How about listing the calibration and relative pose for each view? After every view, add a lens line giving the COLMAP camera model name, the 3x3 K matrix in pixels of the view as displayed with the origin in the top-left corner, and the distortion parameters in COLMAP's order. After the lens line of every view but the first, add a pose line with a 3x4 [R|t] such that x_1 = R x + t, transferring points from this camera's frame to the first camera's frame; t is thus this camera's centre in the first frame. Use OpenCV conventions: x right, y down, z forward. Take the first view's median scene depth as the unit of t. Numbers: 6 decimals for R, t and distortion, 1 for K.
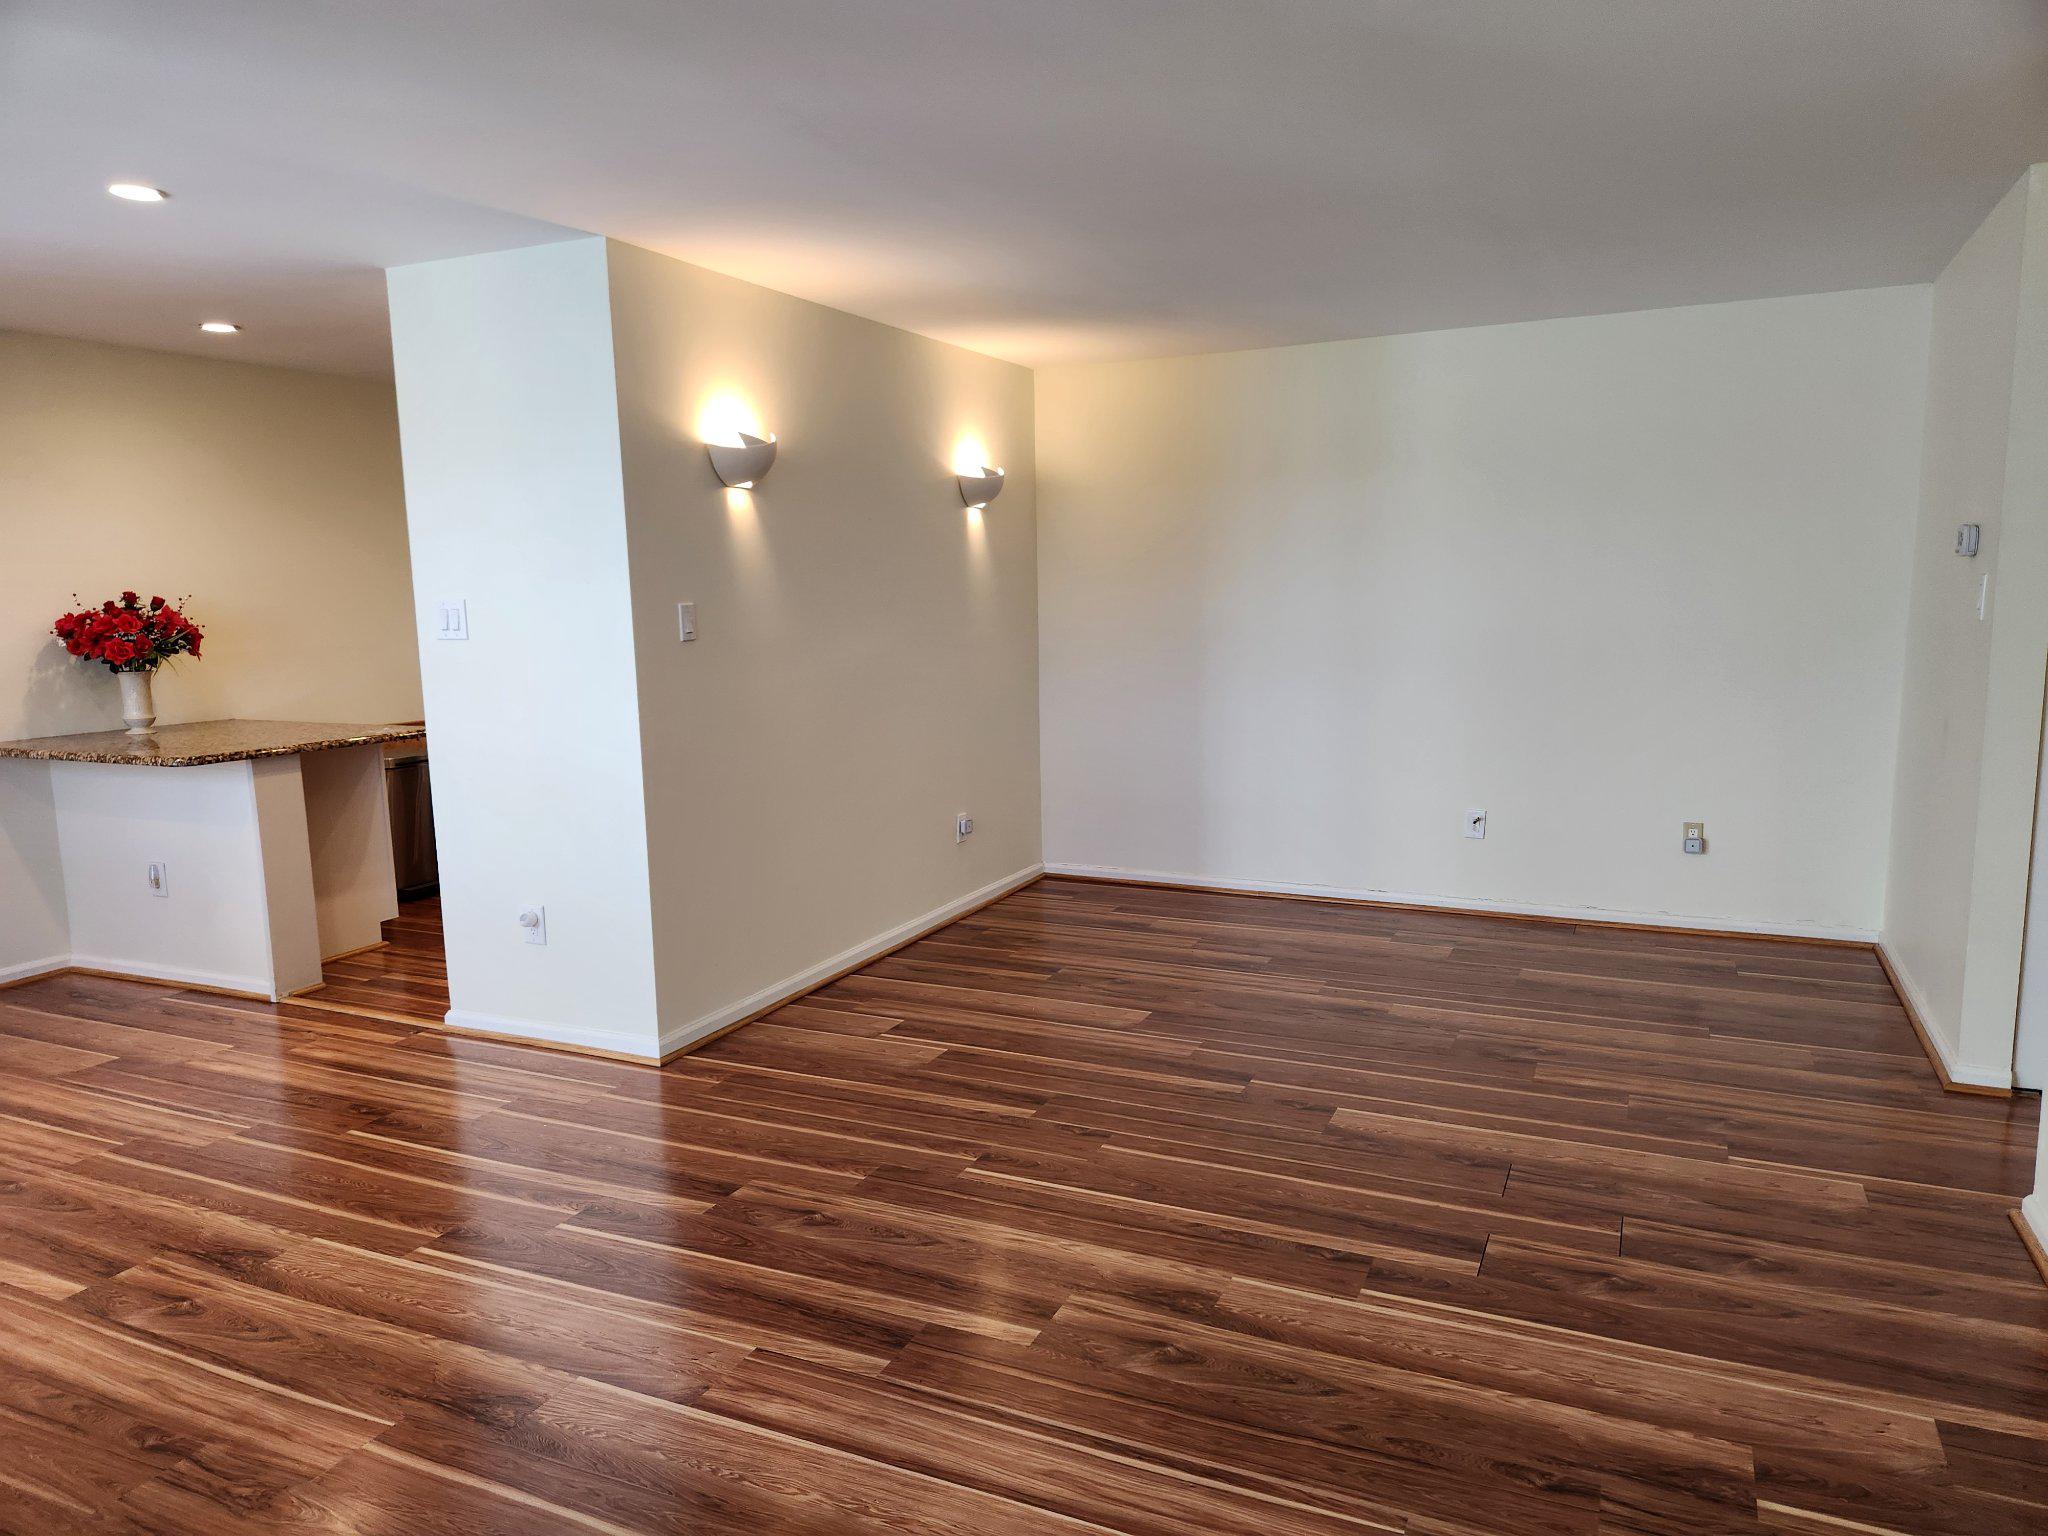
lens RADIAL K [[1389.0, 0, 1024.0], [0, 1389.0, 768.0], [0, 0, 1]] dist [0.076740, -0.067859]
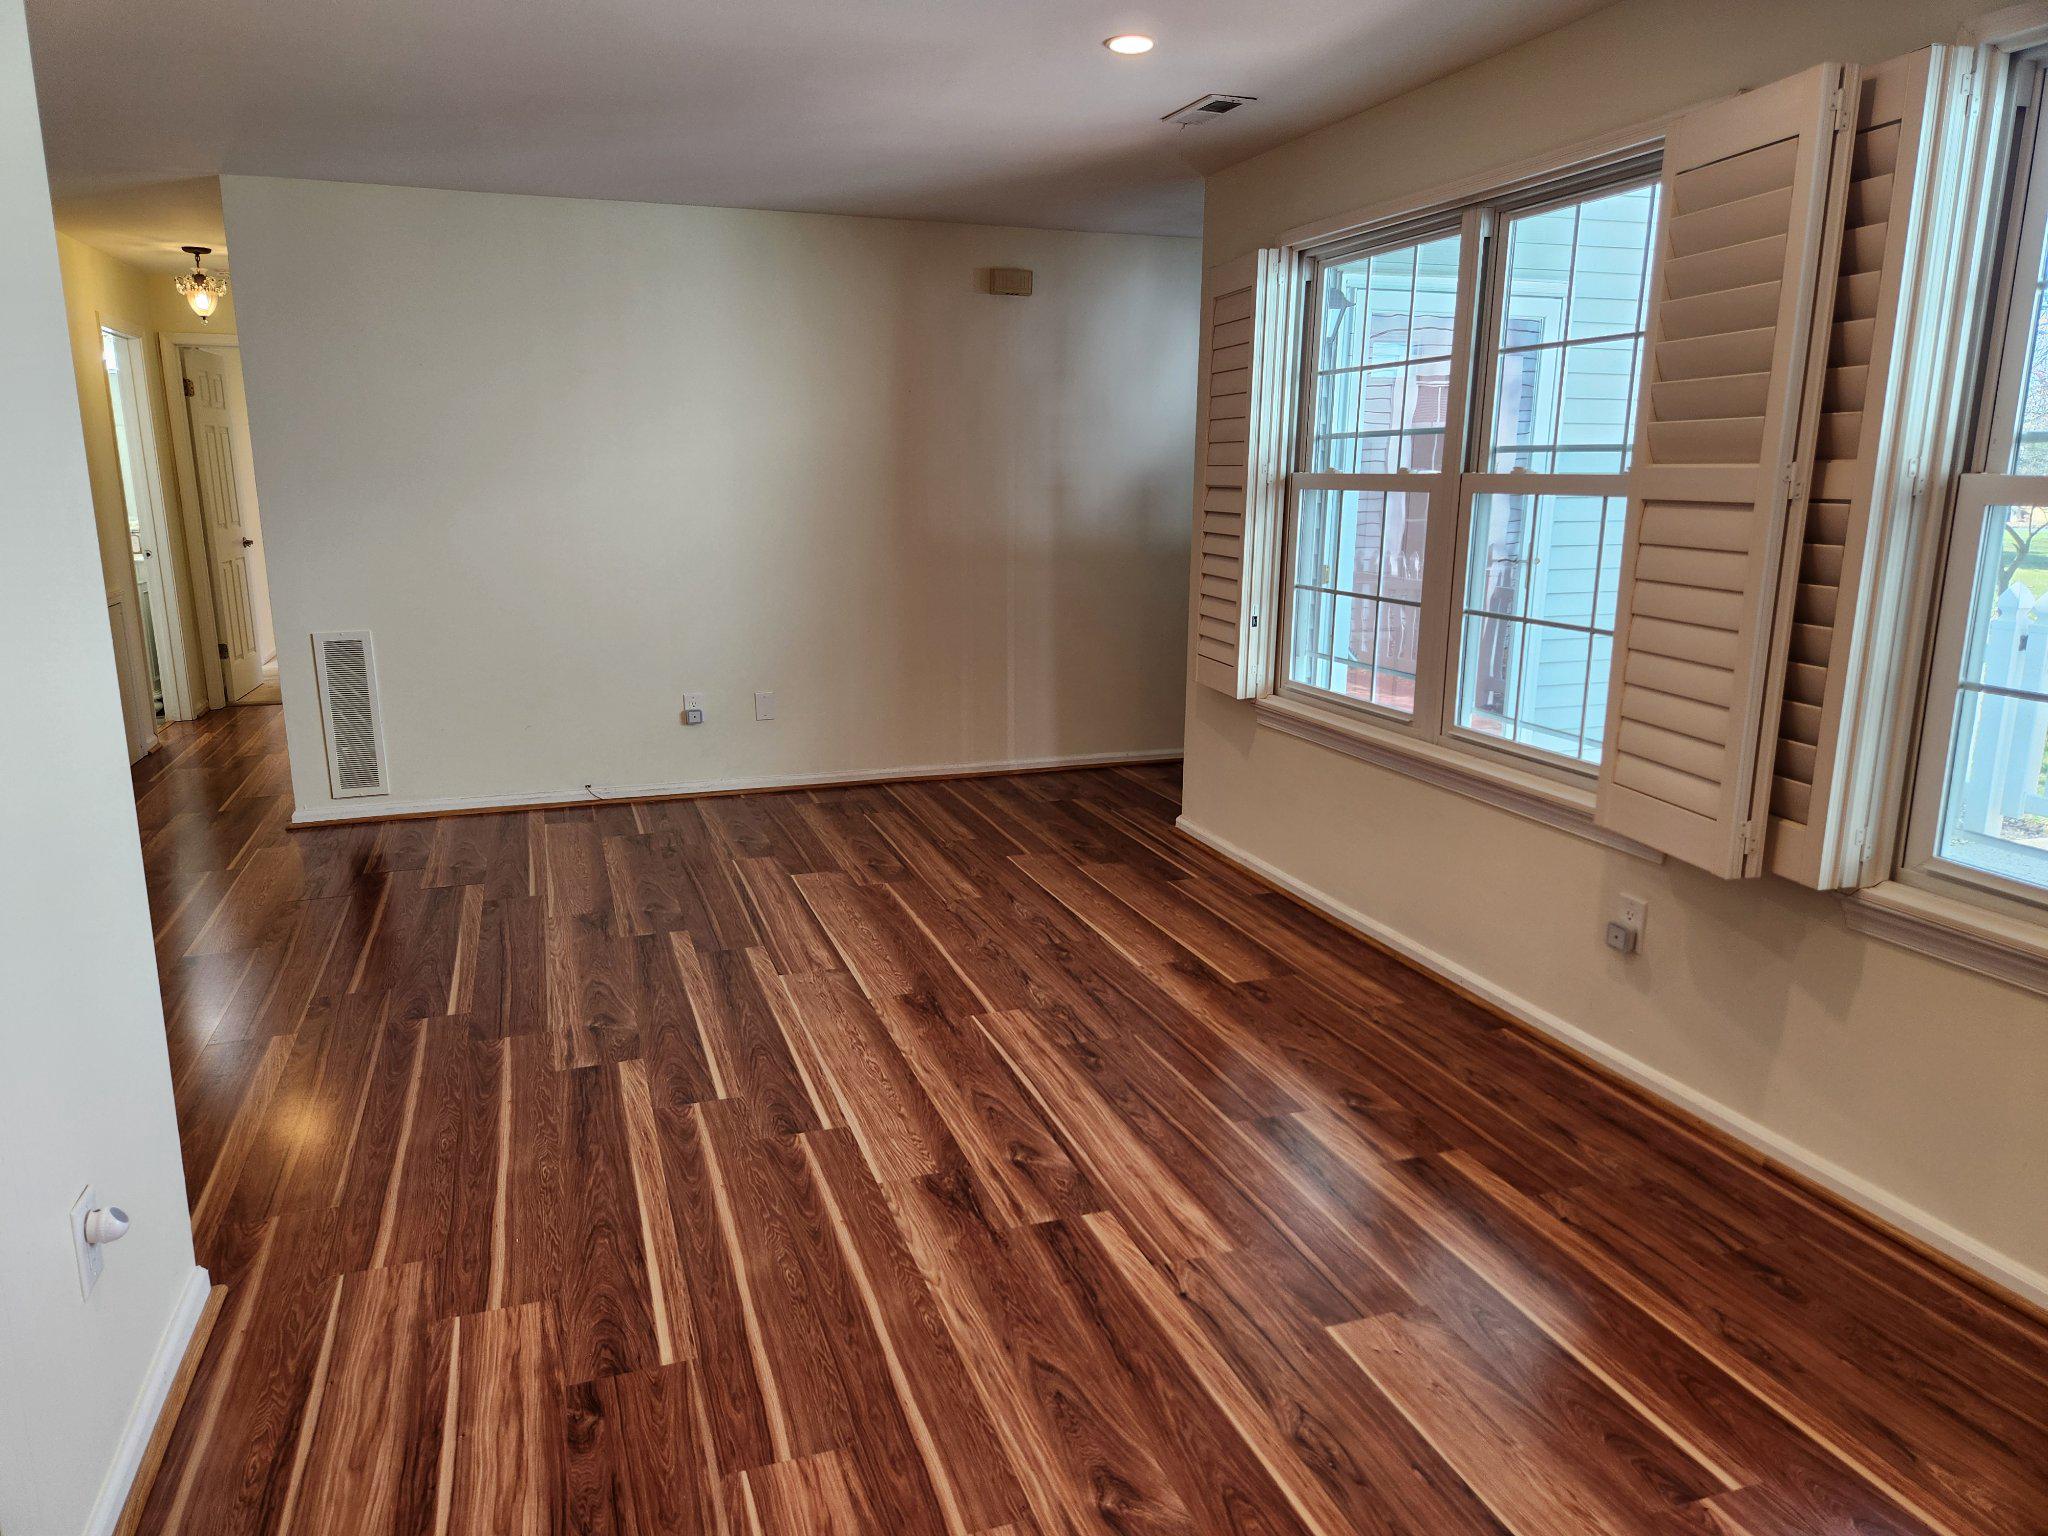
lens RADIAL K [[1333.4, 0, 1001.0], [0, 1333.4, 766.1], [0, 0, 1]] dist [0.082656, -0.061909]
pose [[-0.693896, -0.137729, 0.706781, -0.873802], [0.106747, 0.951017, 0.290124, -0.125594], [-0.712119, 0.276763, -0.645205, 1.106051]]
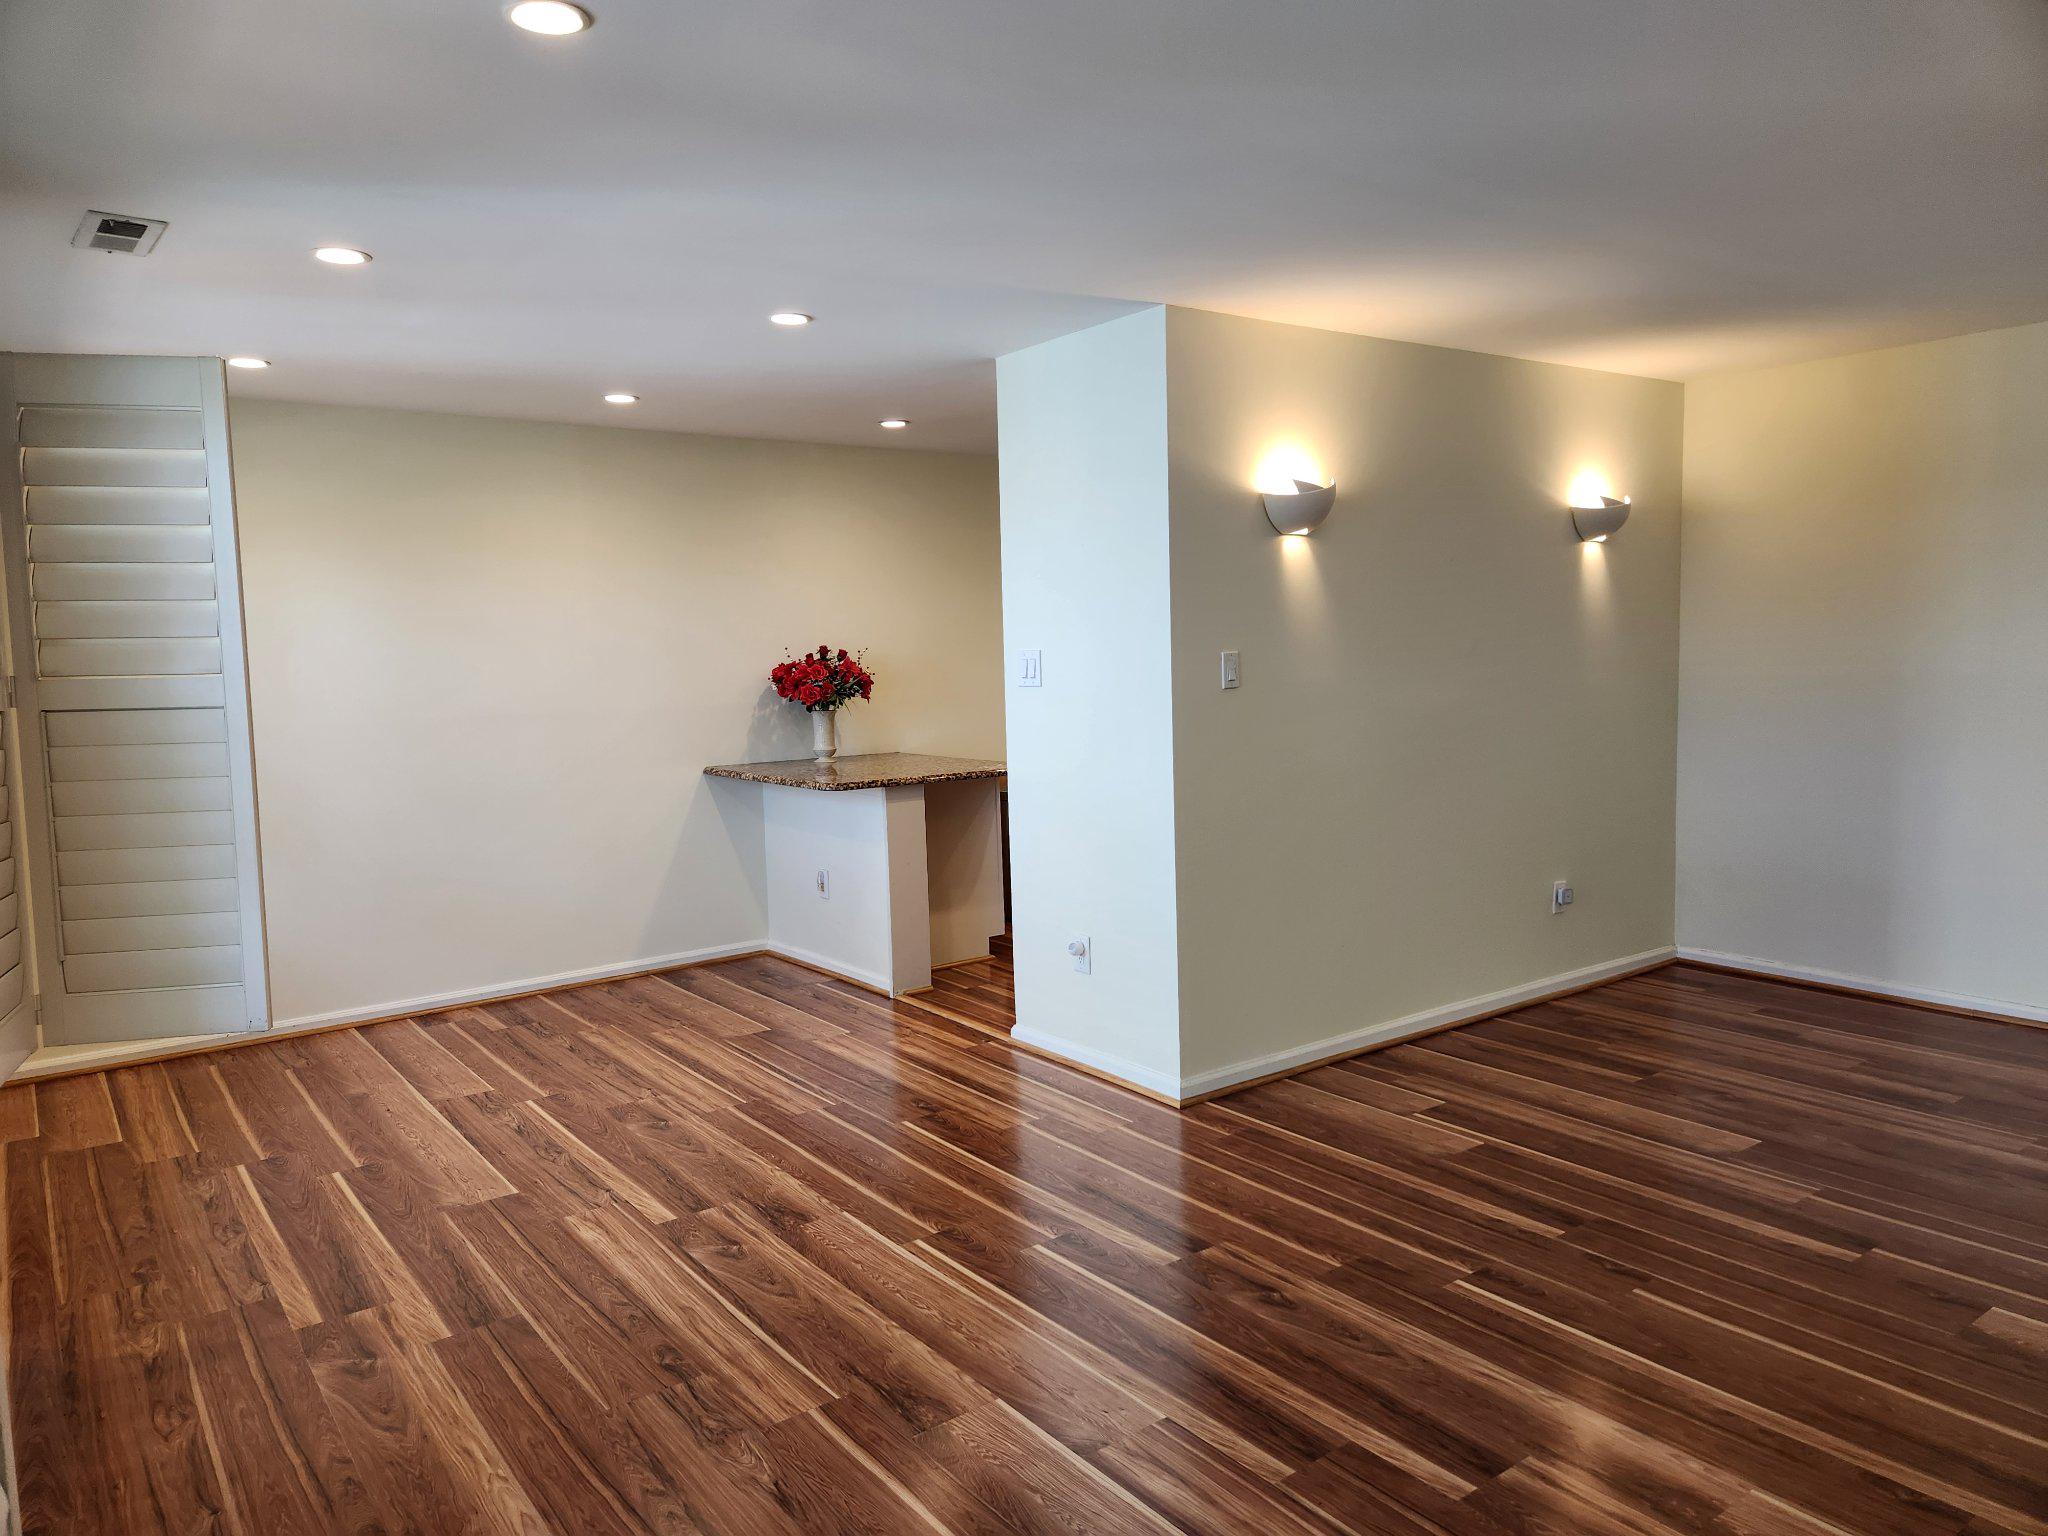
lens RADIAL K [[1381.3, 0, 1000.1], [0, 1381.3, 749.4], [0, 0, 1]] dist [0.080826, -0.069779]
pose [[0.874816, 0.029431, -0.483560, 0.106552], [-0.051355, 0.998163, -0.032157, -0.006612], [0.481725, 0.052965, 0.874720, 0.049082]]
